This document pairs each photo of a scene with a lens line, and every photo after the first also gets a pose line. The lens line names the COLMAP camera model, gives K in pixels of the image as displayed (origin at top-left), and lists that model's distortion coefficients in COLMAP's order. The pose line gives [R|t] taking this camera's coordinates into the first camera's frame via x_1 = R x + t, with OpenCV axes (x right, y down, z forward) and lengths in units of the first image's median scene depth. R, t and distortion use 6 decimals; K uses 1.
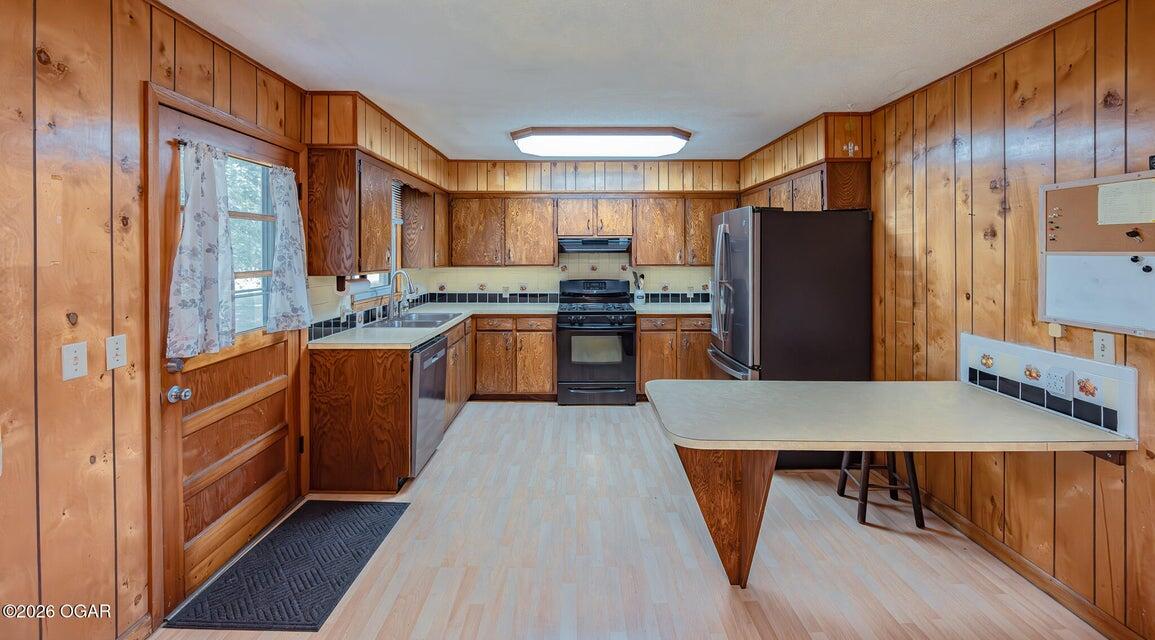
lens RADIAL K [[459.5, 0, 576.9], [0, 459.5, 254.4], [0, 0, 1]] dist [-0.000668, -0.000193]
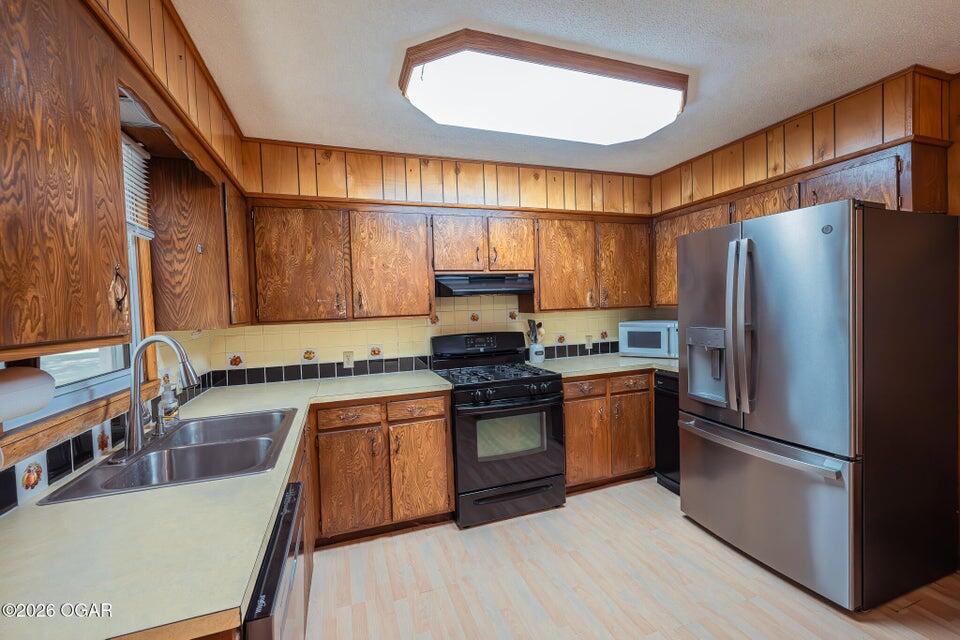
lens RADIAL K [[398.0, 0, 480.0], [0, 398.0, 320.0], [0, 0, 1]] dist [-0.000732, 0.000012]
pose [[0.942030, -0.043138, 0.332743, -0.175108], [0.033690, 0.998850, 0.034114, 0.013685], [-0.333832, -0.020926, 0.942400, 0.431546]]
